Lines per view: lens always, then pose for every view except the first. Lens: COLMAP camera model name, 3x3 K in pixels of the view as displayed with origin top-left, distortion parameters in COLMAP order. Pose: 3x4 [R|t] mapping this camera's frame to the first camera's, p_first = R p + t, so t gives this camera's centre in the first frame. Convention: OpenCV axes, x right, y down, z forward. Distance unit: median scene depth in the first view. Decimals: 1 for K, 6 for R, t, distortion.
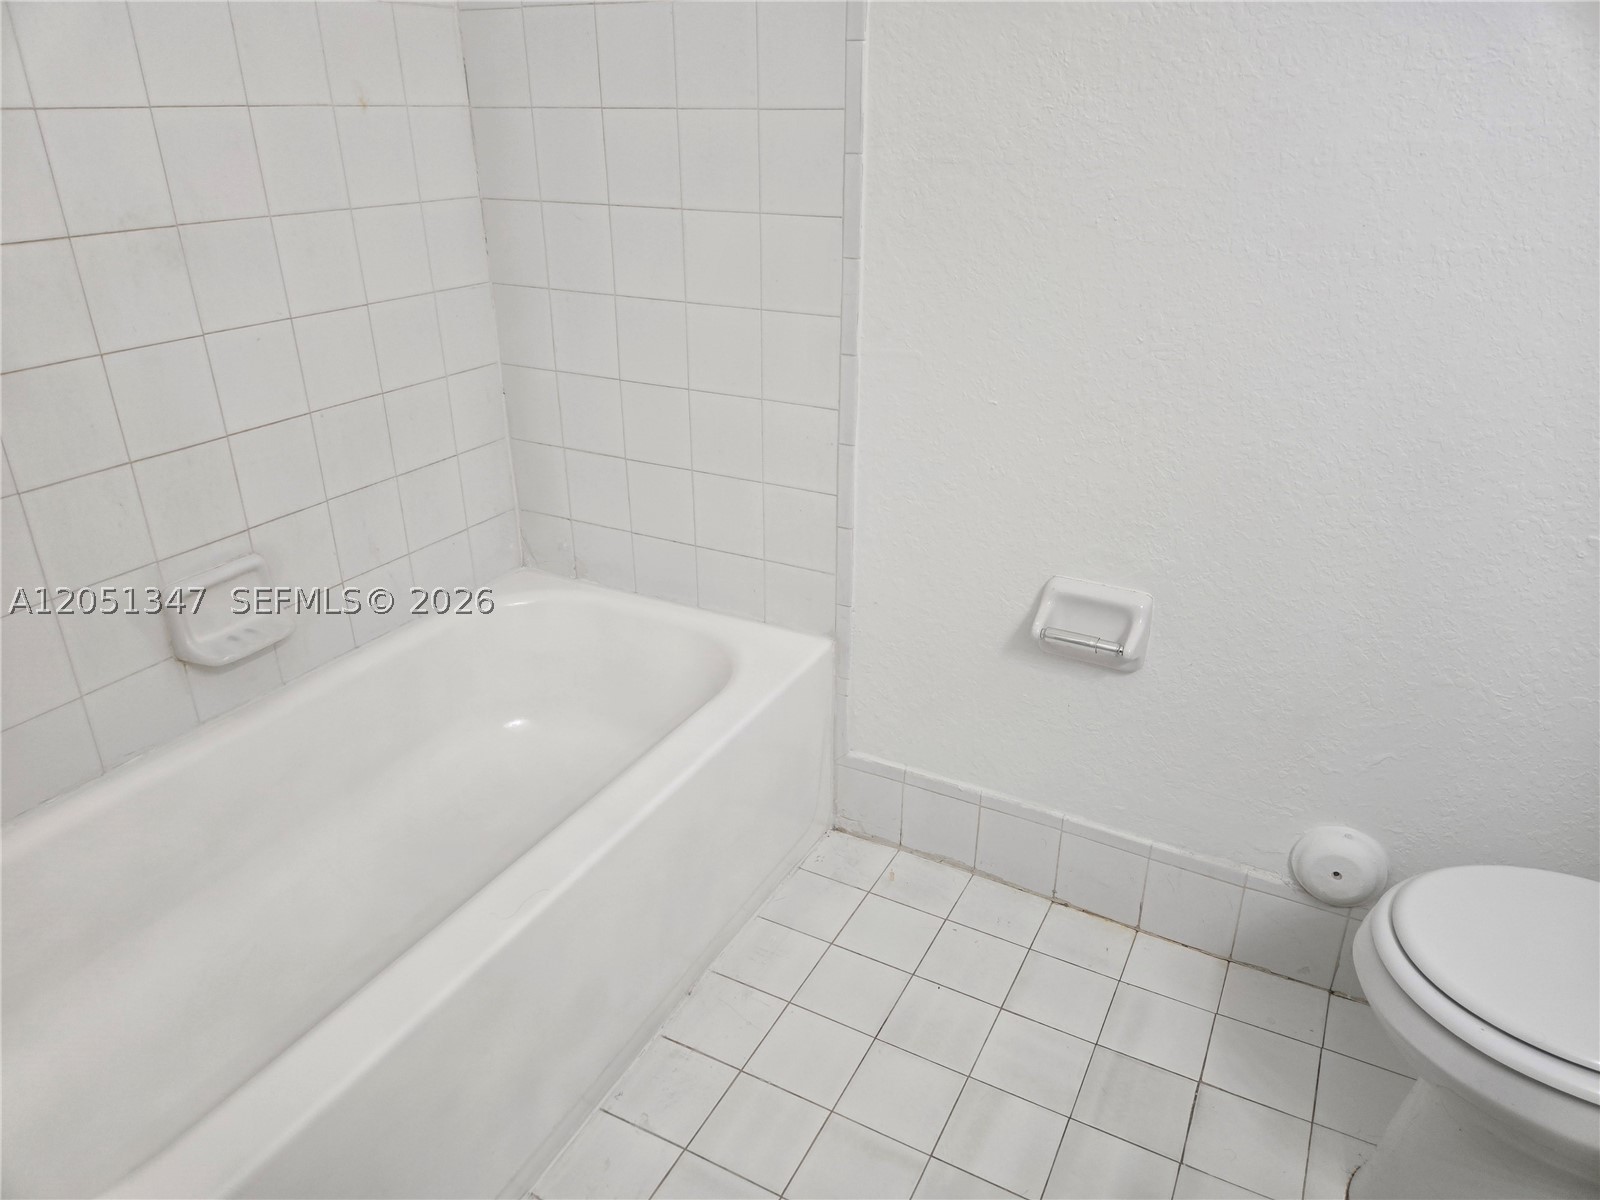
lens RADIAL K [[1064.4, 0, 790.2], [0, 1064.4, 602.0], [0, 0, 1]] dist [0.046636, -0.042468]
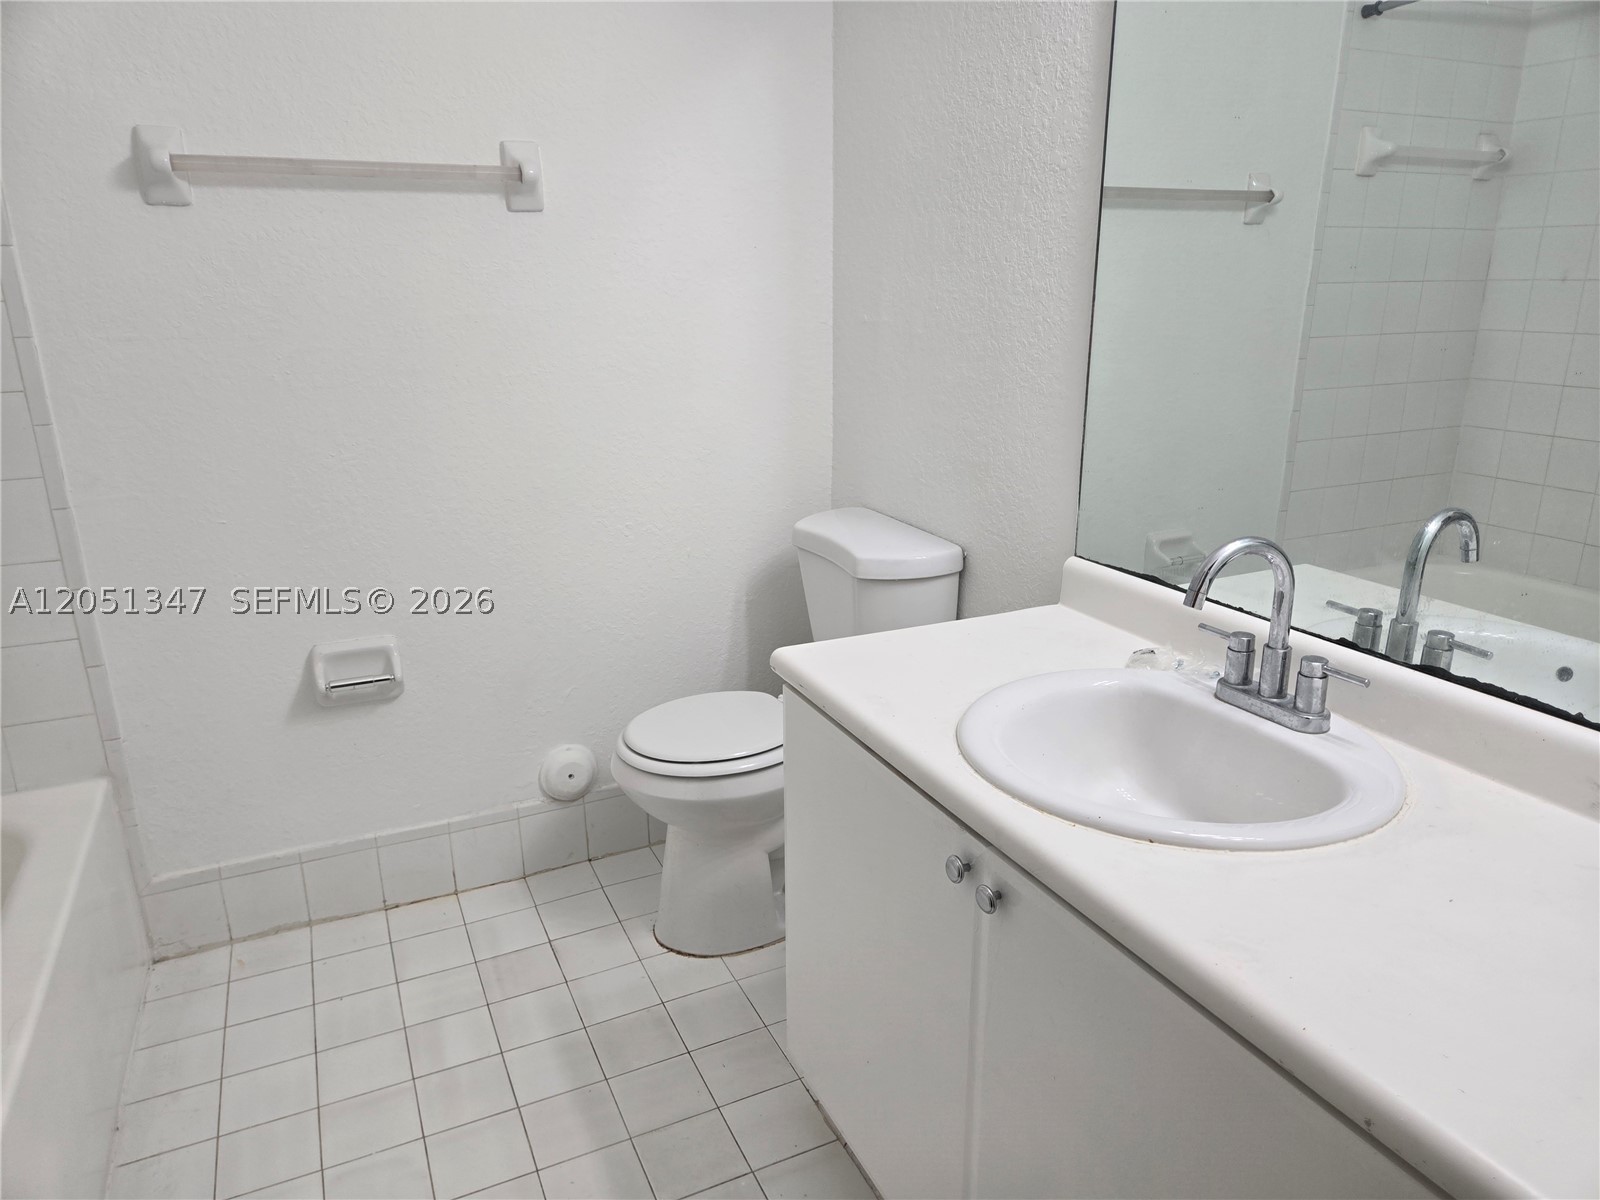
lens RADIAL K [[1064.4, 0, 809.3], [0, 1064.4, 605.1], [0, 0, 1]] dist [0.046636, -0.042468]
pose [[0.597123, -0.241700, 0.764869, -0.355002], [0.342943, 0.938910, 0.028966, 0.092934], [-0.725144, 0.245010, 0.643534, -0.247772]]
